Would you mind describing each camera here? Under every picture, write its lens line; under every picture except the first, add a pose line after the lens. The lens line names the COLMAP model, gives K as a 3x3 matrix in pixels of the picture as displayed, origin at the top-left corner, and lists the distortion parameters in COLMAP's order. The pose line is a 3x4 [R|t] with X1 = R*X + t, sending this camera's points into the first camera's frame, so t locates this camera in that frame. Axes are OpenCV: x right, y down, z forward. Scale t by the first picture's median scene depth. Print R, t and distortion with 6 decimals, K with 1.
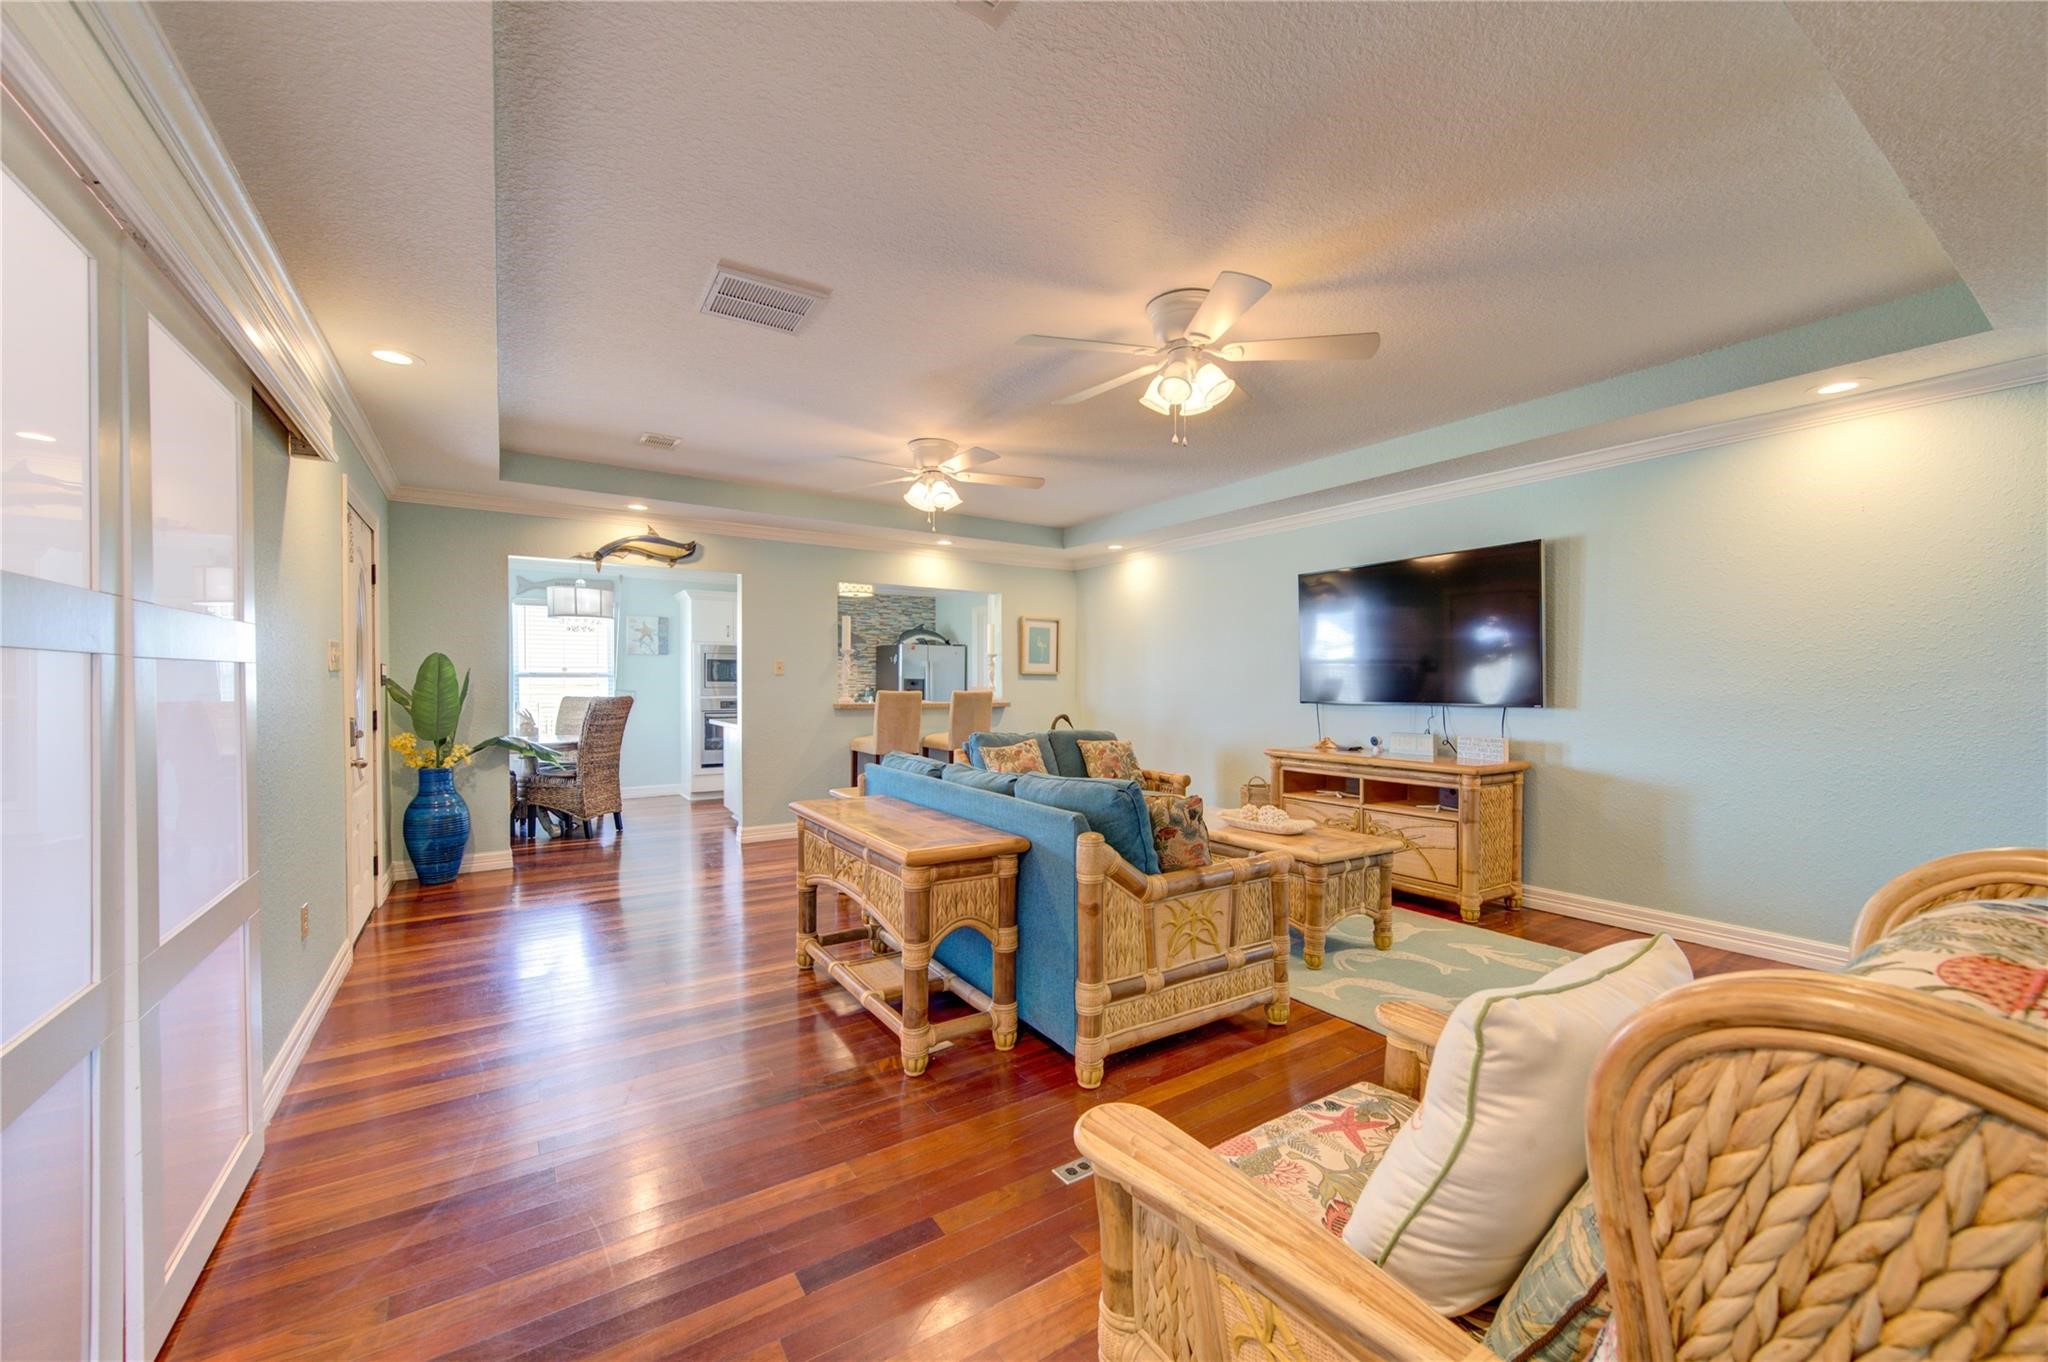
lens RADIAL K [[800.8, 0, 1030.4], [0, 800.8, 691.8], [0, 0, 1]] dist [0.004764, -0.000033]
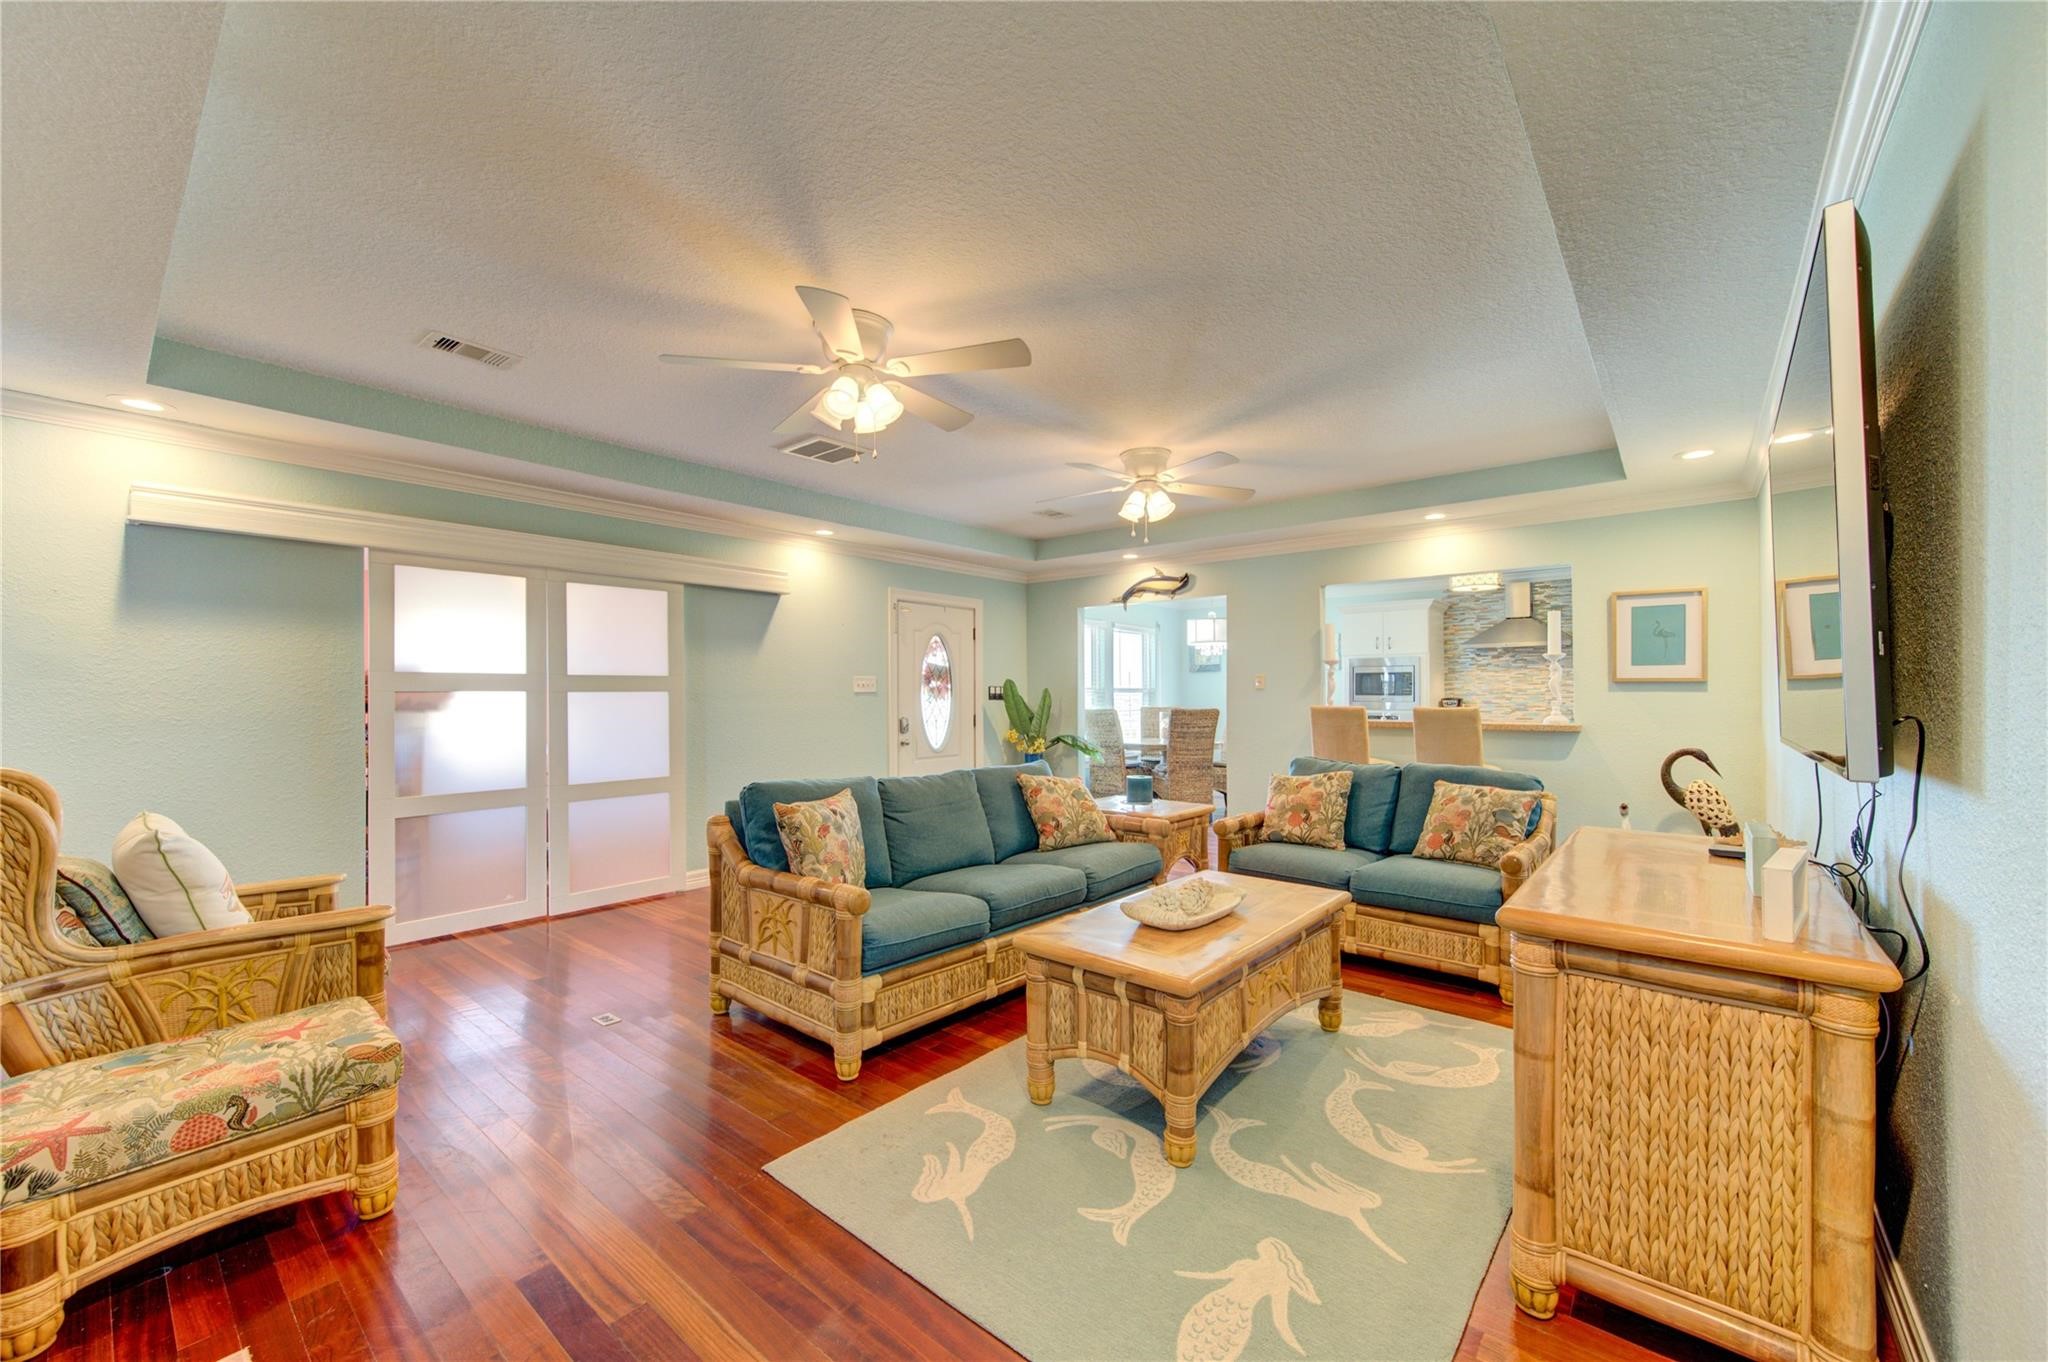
lens RADIAL K [[800.8, 0, 1030.4], [0, 800.8, 691.8], [0, 0, 1]] dist [0.004764, -0.000033]
pose [[0.281224, -0.008692, -0.959603, 0.649096], [-0.007140, 0.999912, -0.011149, -0.004967], [0.959616, 0.009987, 0.281137, 0.495280]]
